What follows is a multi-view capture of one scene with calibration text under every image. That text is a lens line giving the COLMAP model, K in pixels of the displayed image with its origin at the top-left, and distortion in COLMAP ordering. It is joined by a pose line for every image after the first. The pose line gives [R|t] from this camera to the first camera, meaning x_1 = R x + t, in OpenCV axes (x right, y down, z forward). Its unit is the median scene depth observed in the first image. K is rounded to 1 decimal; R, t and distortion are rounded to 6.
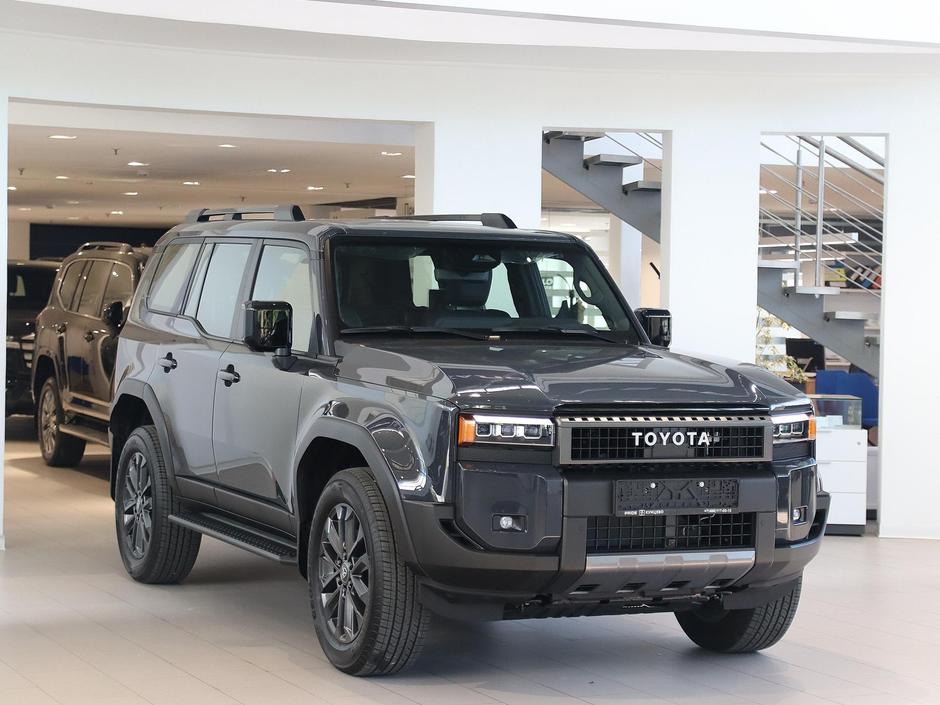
lens RADIAL K [[1846.0, 0, 470.0], [0, 1846.0, 352.5], [0, 0, 1]] dist [0.016320, -0.047413]
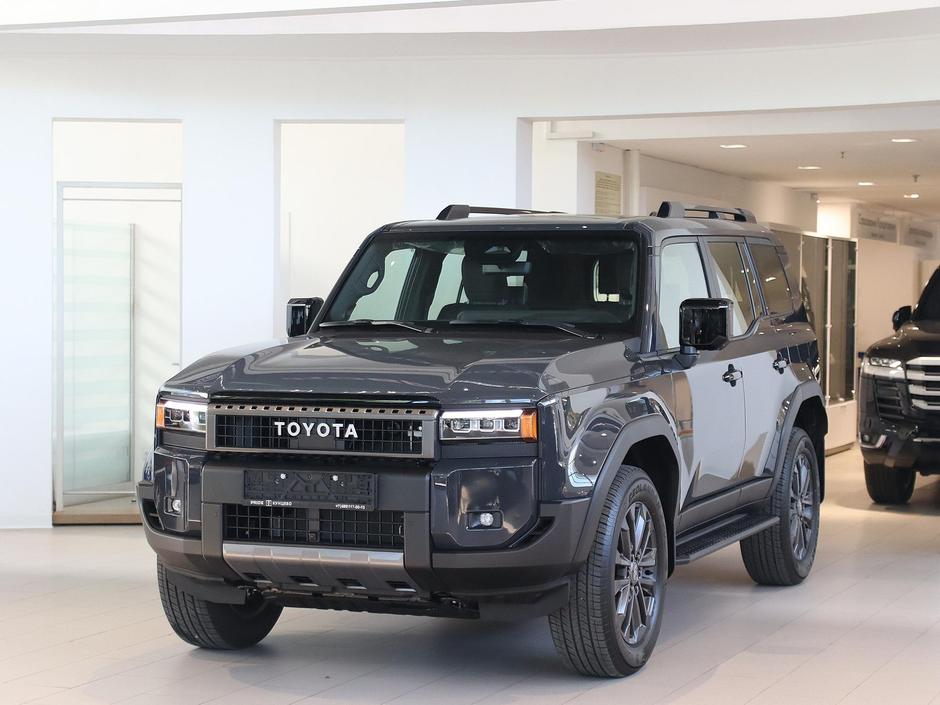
lens RADIAL K [[1846.0, 0, 470.0], [0, 1846.0, 352.5], [0, 0, 1]] dist [0.016320, -0.047413]
pose [[0.736636, -0.000744, -0.676290, 0.826394], [-0.004771, 0.999969, -0.006297, 0.011880], [0.676273, 0.007865, 0.736609, 0.340270]]
